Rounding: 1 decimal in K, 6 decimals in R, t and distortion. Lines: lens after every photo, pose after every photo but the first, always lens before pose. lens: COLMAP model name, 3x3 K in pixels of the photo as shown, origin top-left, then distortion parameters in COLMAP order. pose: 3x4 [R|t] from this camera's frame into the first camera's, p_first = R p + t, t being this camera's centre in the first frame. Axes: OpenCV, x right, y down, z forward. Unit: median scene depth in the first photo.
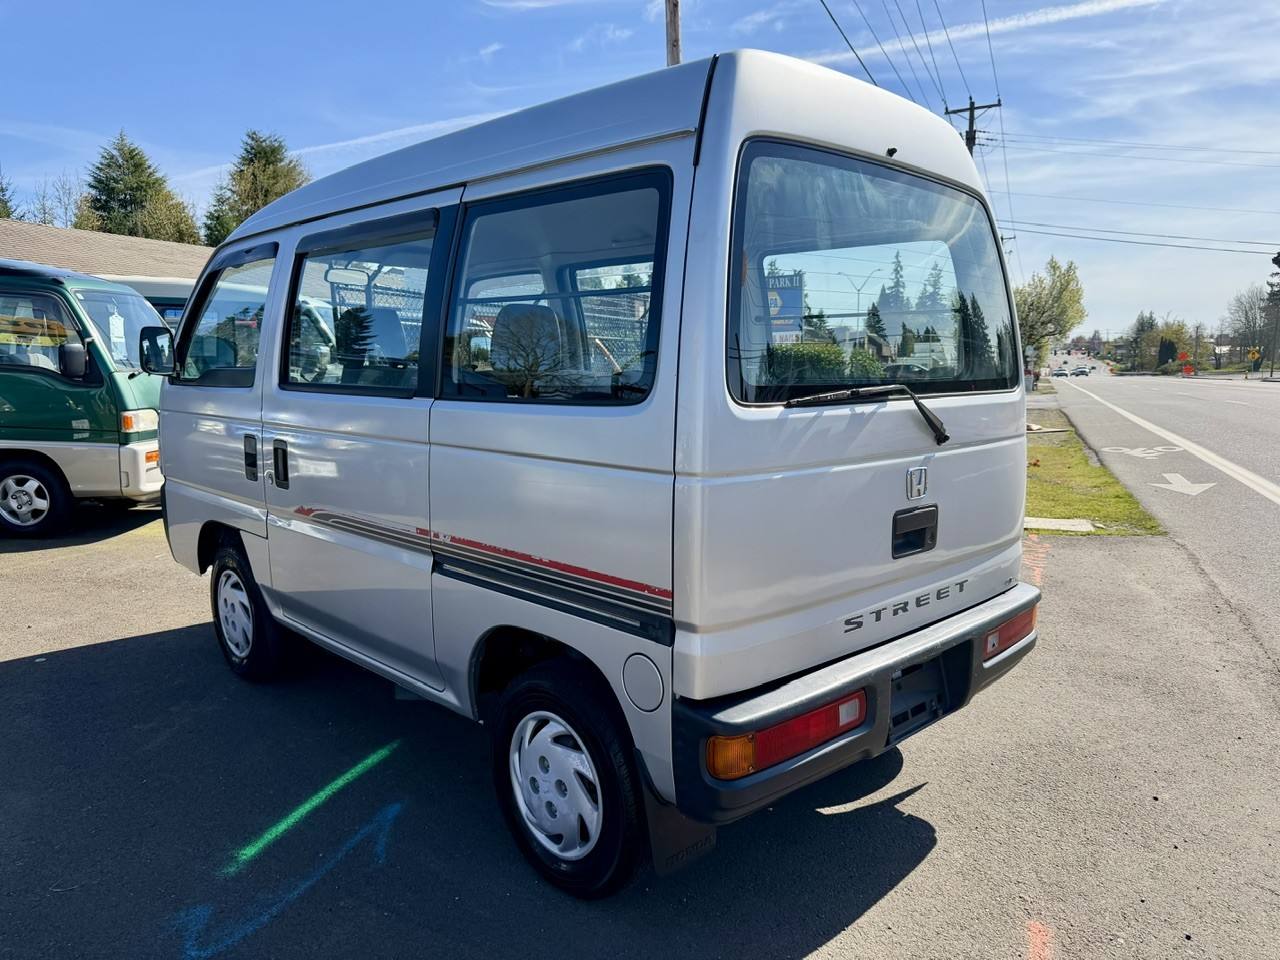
lens RADIAL K [[921.6, 0, 641.6], [0, 921.6, 491.6], [0, 0, 1]] dist [-0.010990, -0.007914]
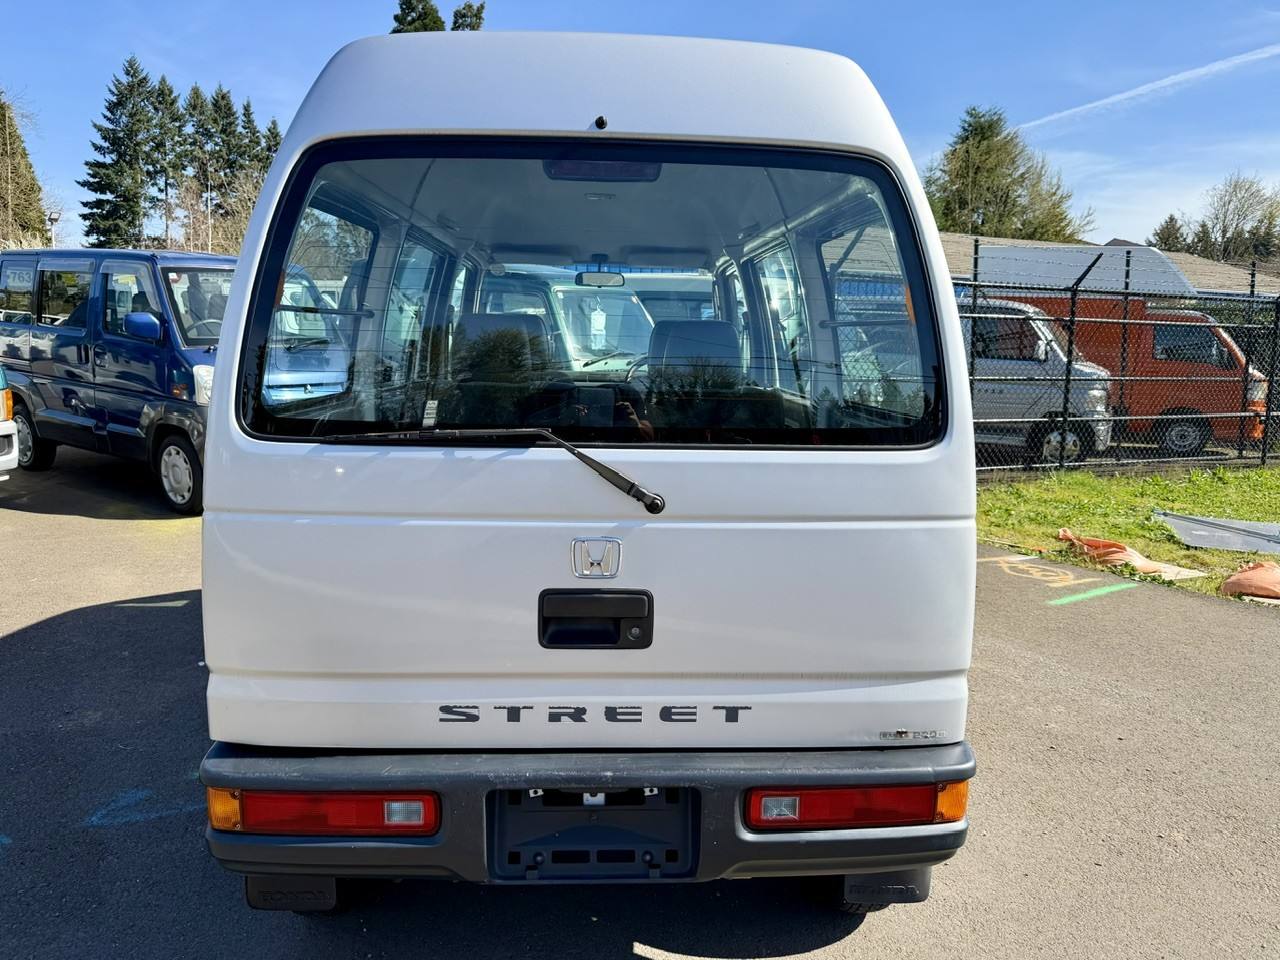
lens RADIAL K [[968.0, 0, 648.0], [0, 968.0, 482.4], [0, 0, 1]] dist [-0.029813, 0.002824]
pose [[0.751970, 0.103389, -0.651039, 0.298290], [-0.100812, 0.994043, 0.041419, -0.038264], [0.651443, 0.034487, 0.757913, 0.149009]]
